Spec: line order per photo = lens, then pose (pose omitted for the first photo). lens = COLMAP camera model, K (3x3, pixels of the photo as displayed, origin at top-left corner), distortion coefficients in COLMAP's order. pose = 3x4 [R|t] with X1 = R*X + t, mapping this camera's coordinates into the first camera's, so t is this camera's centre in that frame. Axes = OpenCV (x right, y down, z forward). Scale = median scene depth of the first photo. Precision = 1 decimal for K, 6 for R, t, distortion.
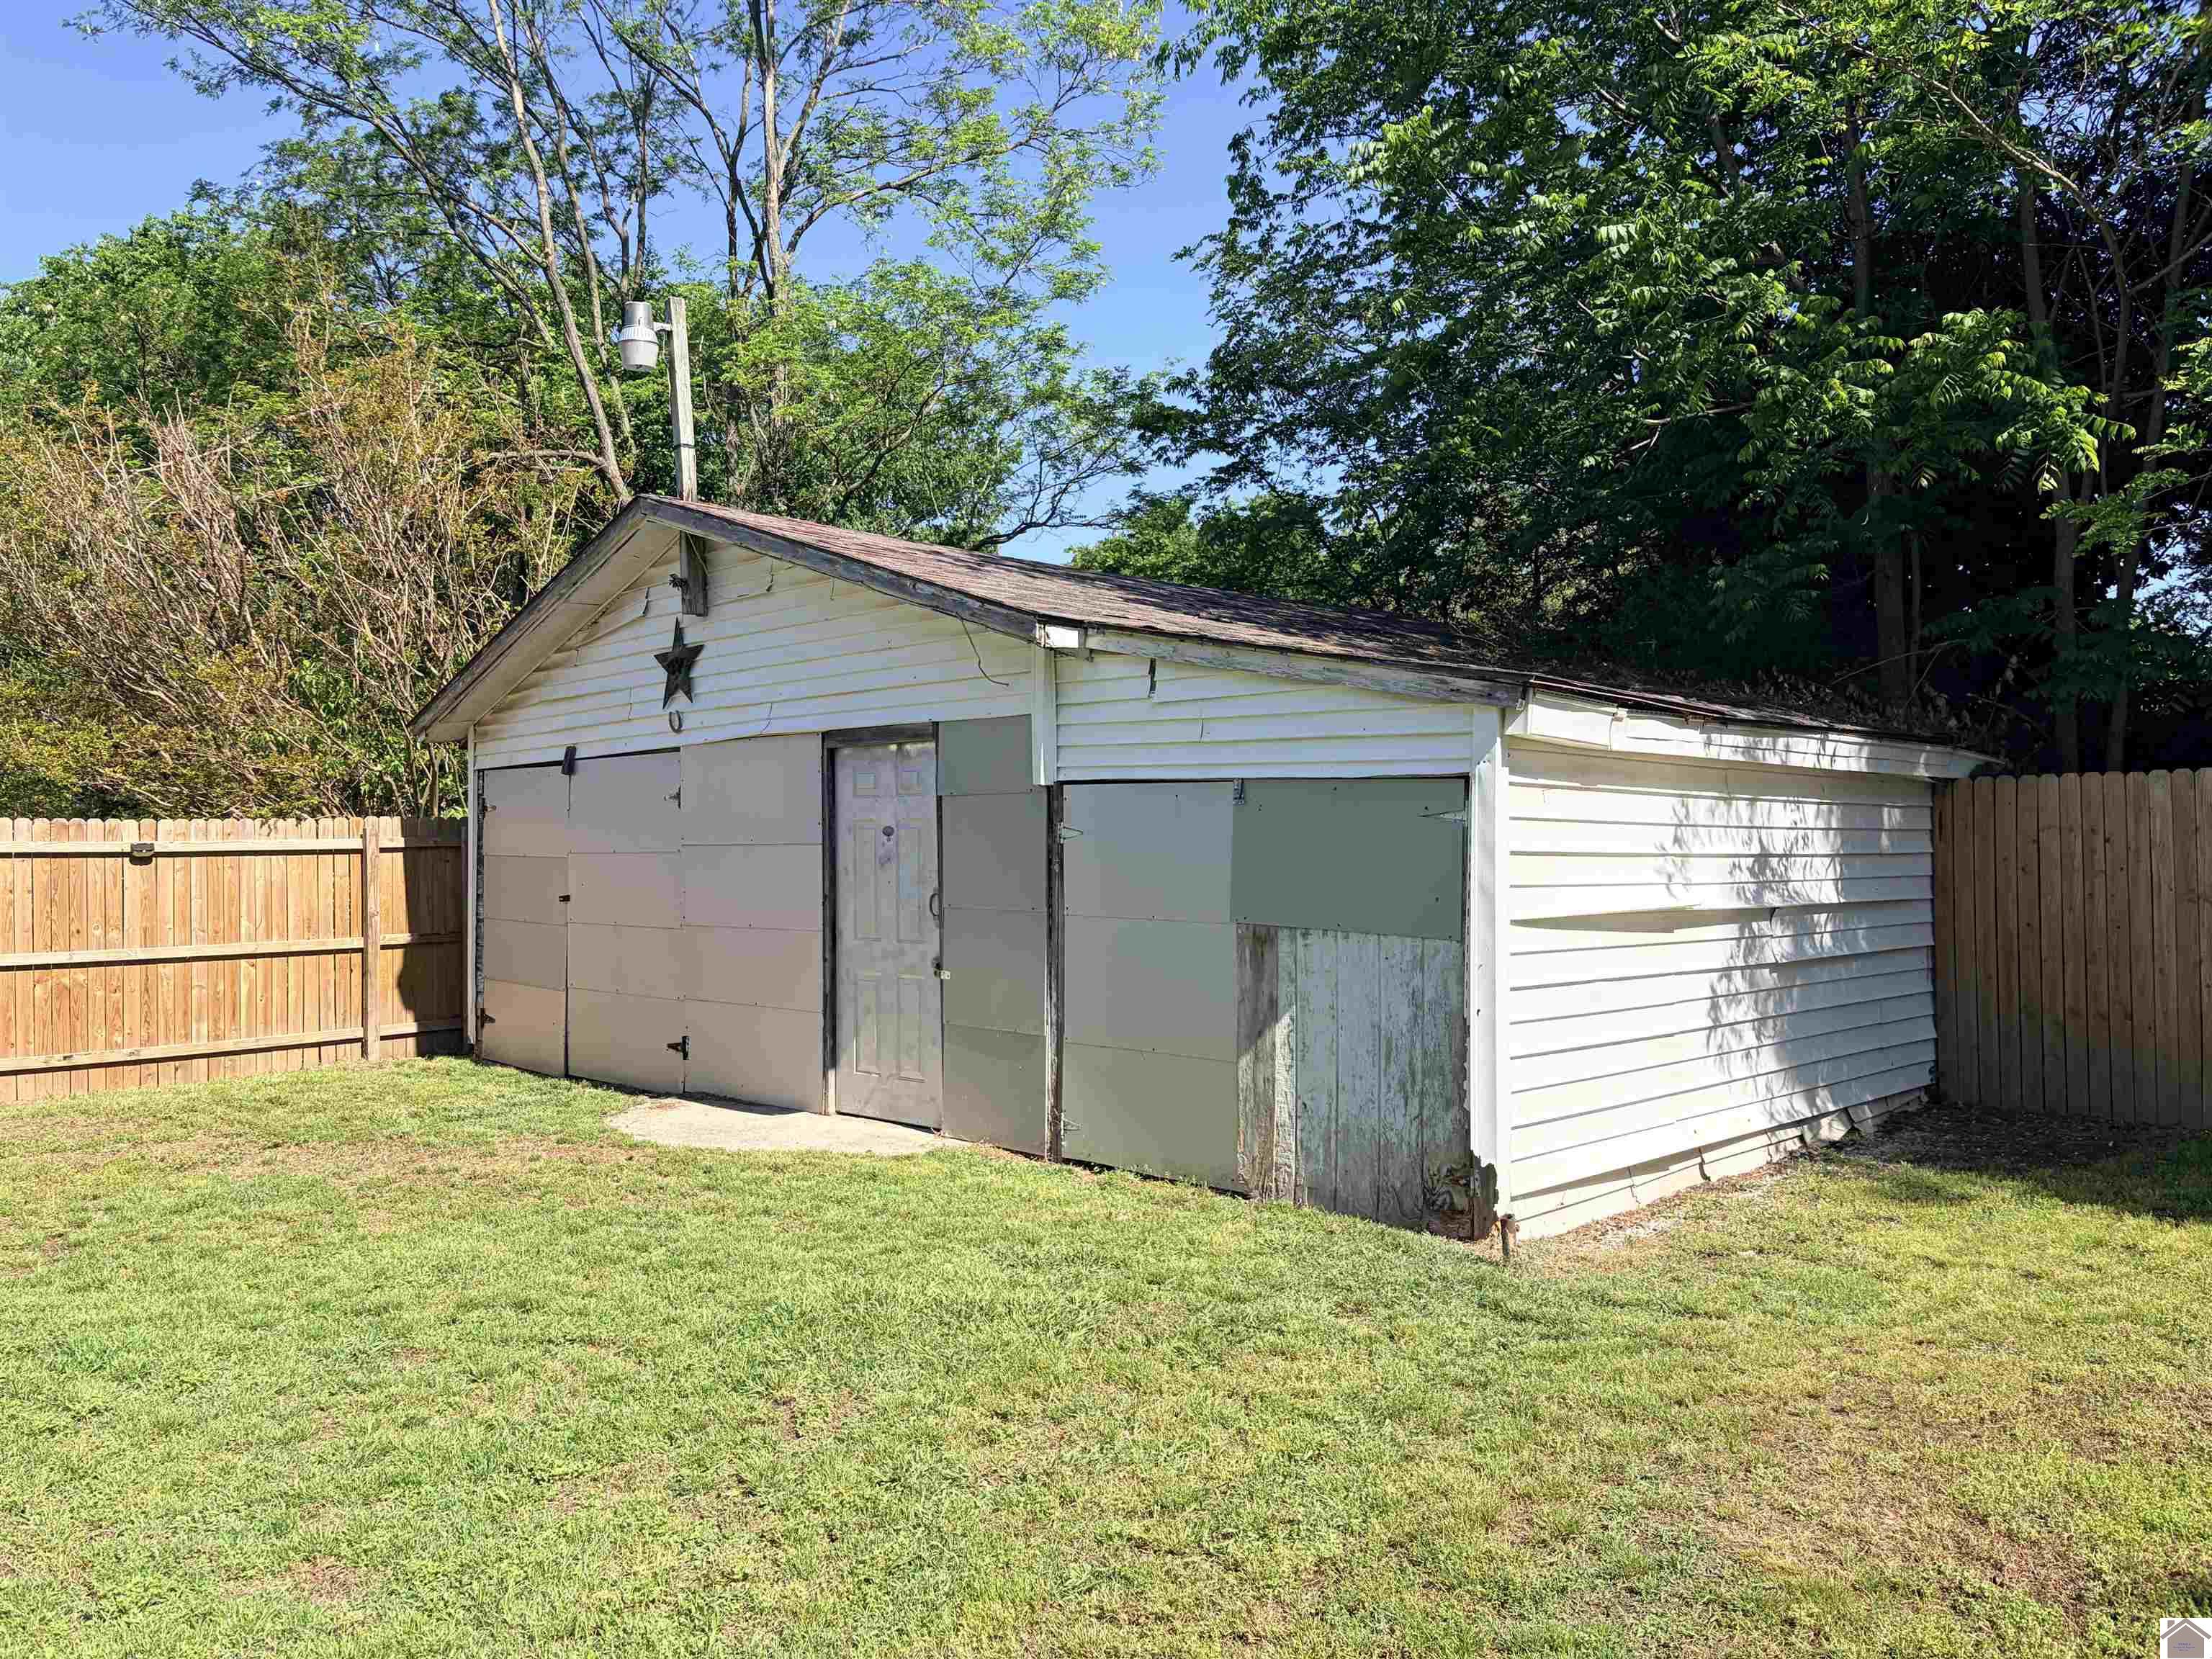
lens RADIAL K [[1656.3, 0, 1112.0], [0, 1656.3, 847.3], [0, 0, 1]] dist [0.047684, -0.047733]
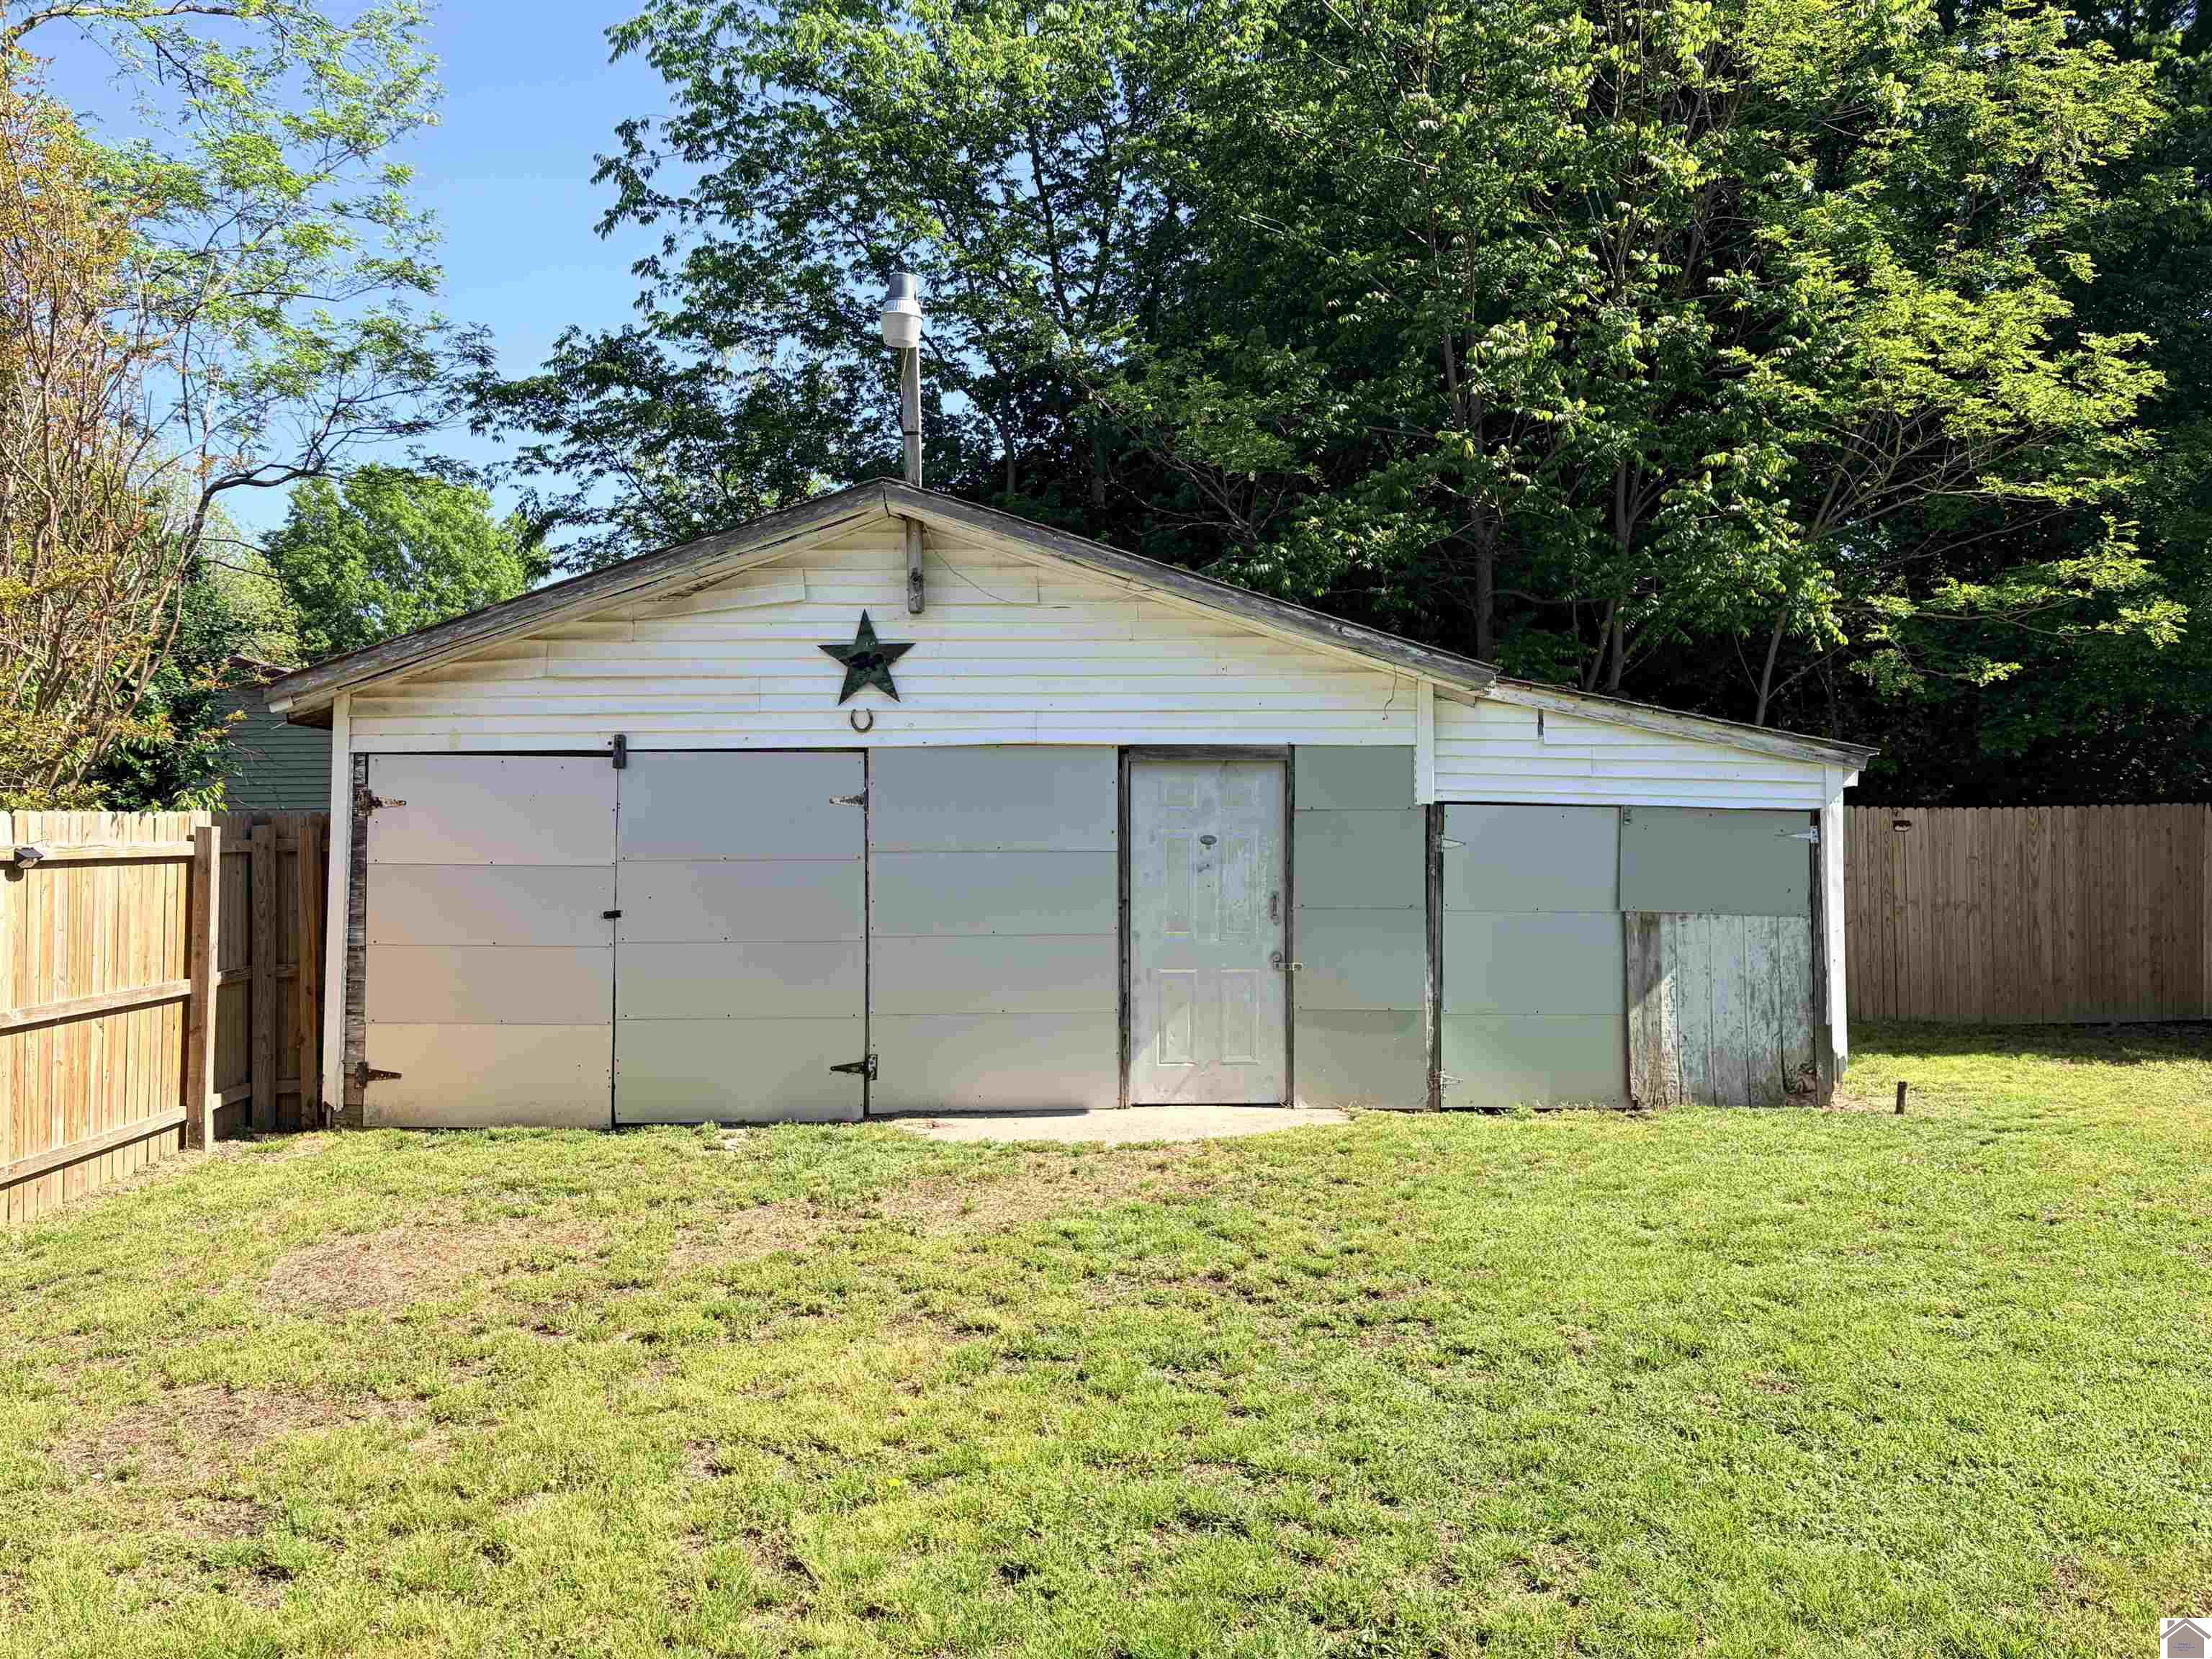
lens RADIAL K [[1656.3, 0, 1088.7], [0, 1656.3, 835.3], [0, 0, 1]] dist [0.047684, -0.047733]
pose [[0.673664, 0.009121, 0.738982, -1.035775], [-0.001496, 0.999939, -0.010978, -0.001119], [-0.739037, 0.006290, 0.673636, 0.334069]]
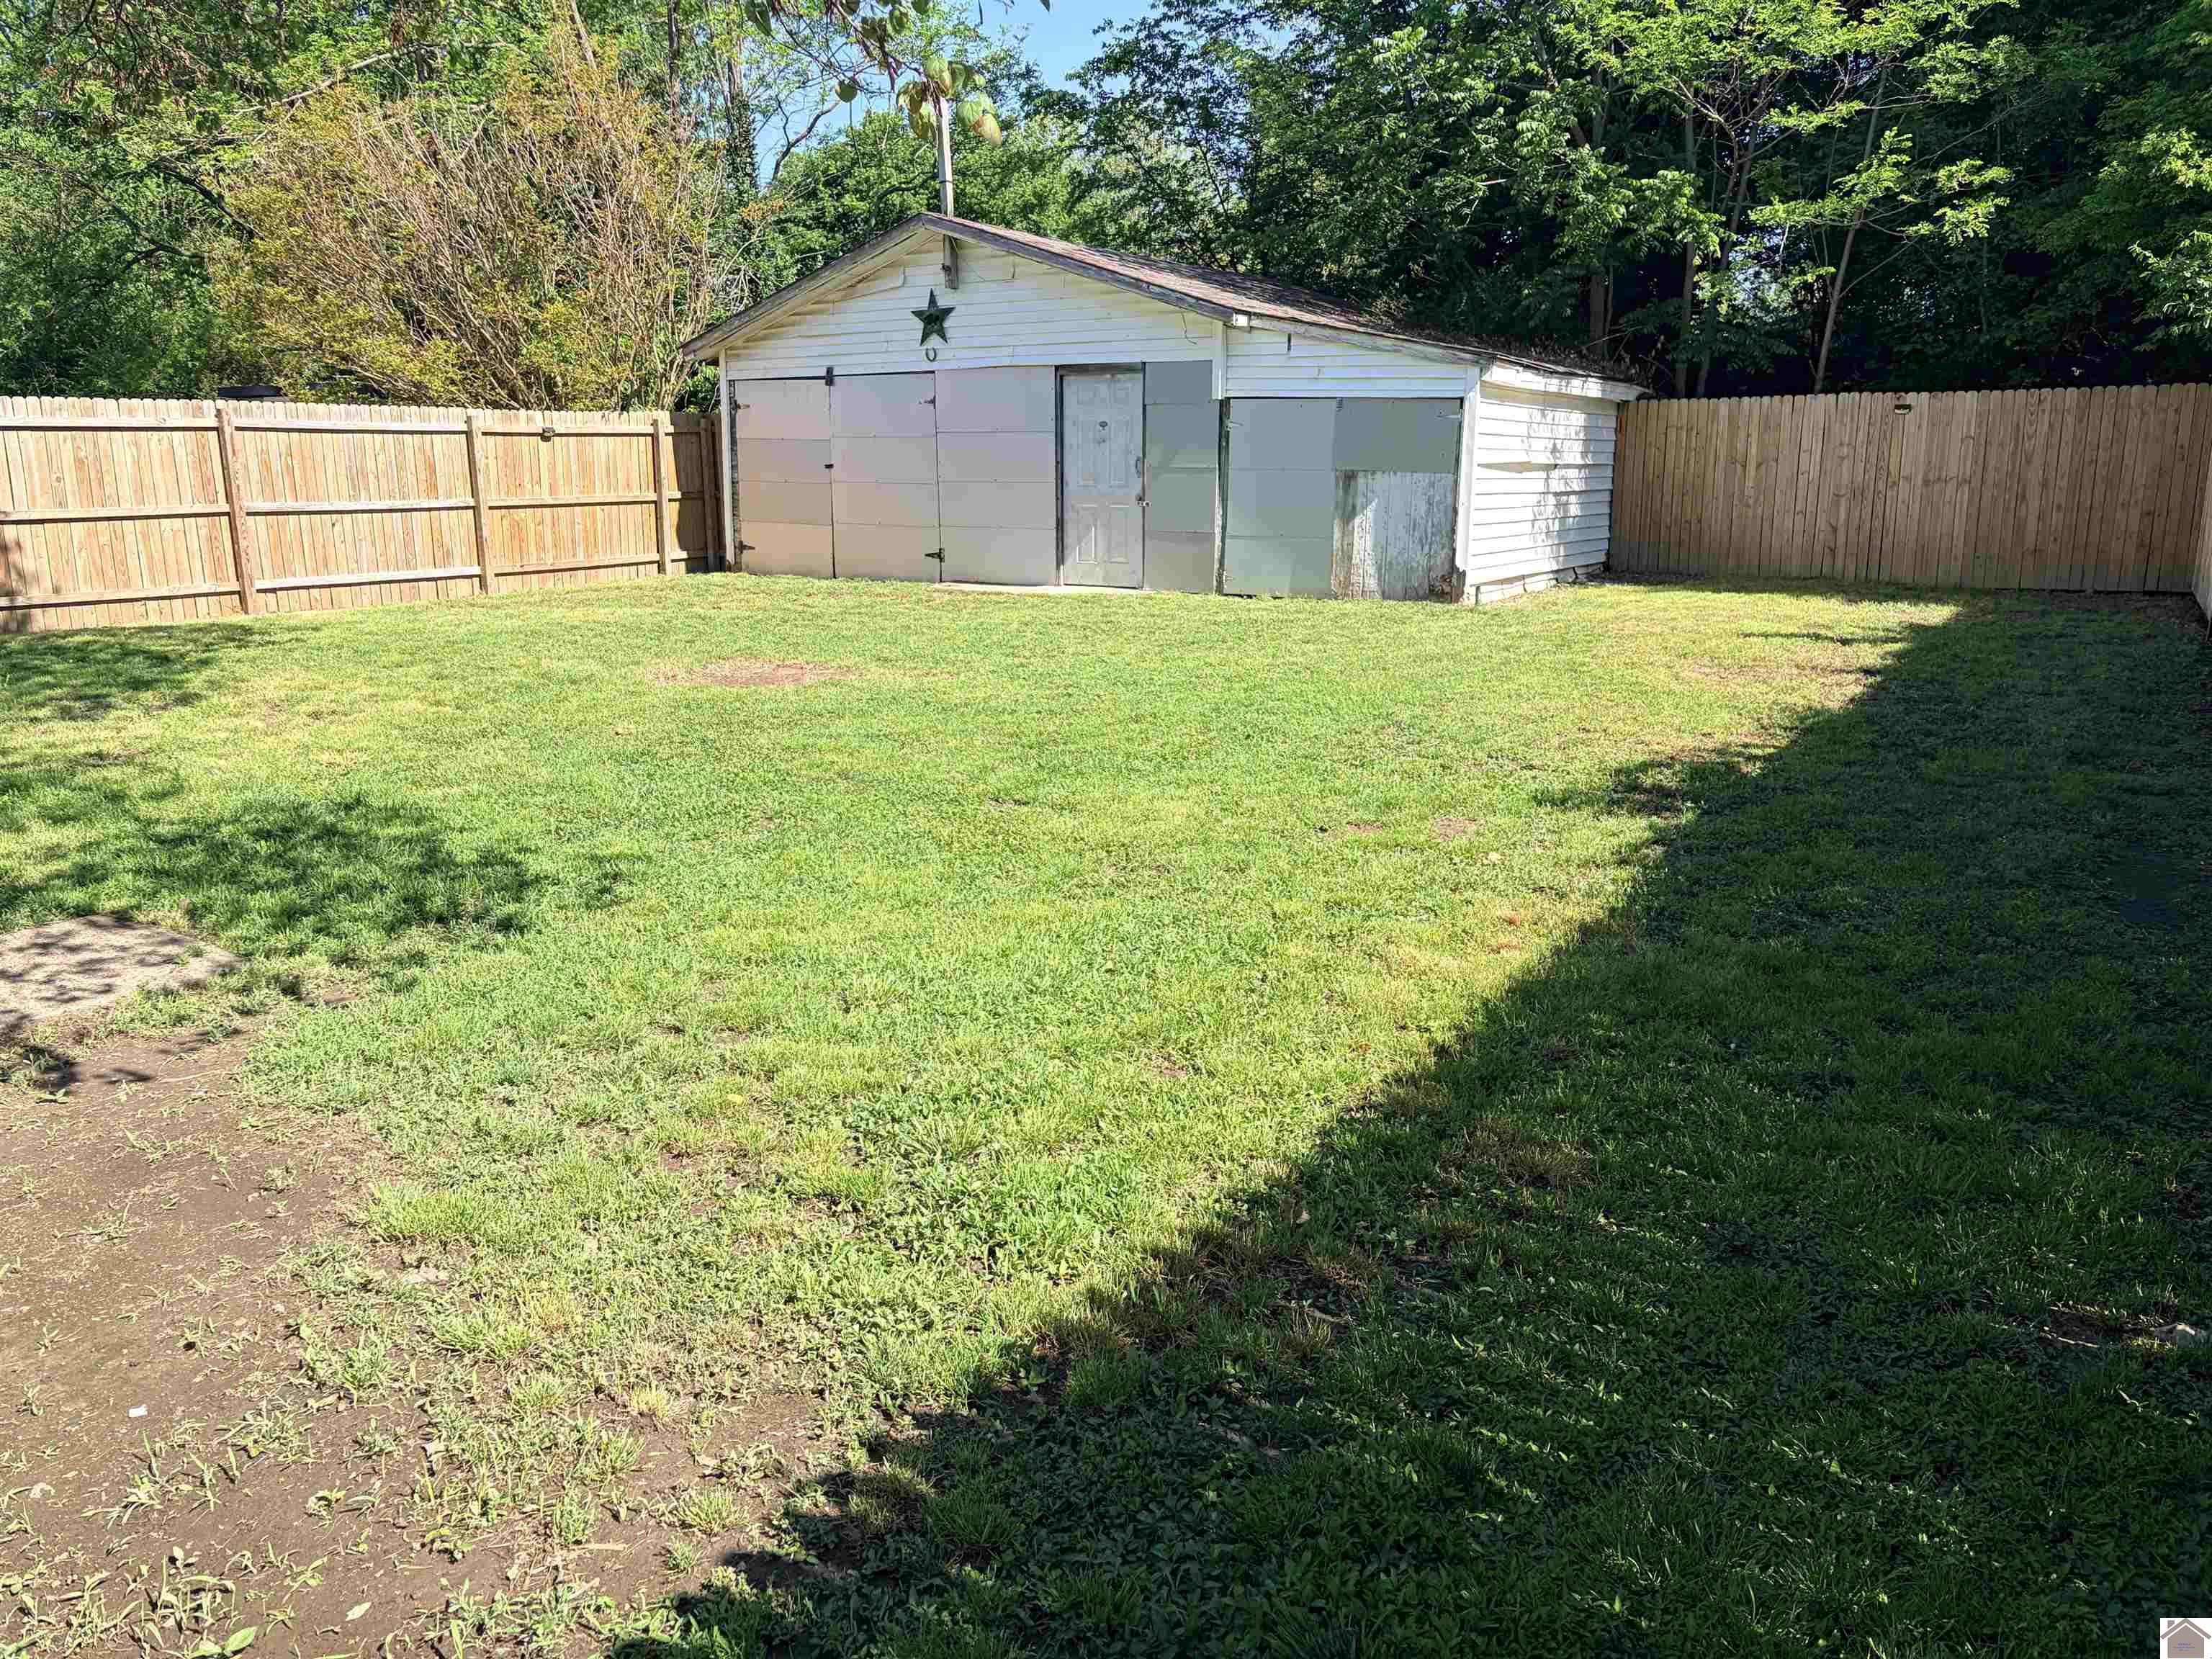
lens RADIAL K [[1656.3, 0, 1092.8], [0, 1656.3, 865.9], [0, 0, 1]] dist [0.047684, -0.047733]
pose [[0.973011, -0.048410, 0.225626, -0.605631], [-0.006597, 0.971513, 0.236894, 0.030872], [-0.230667, -0.231989, 0.944973, -0.870528]]
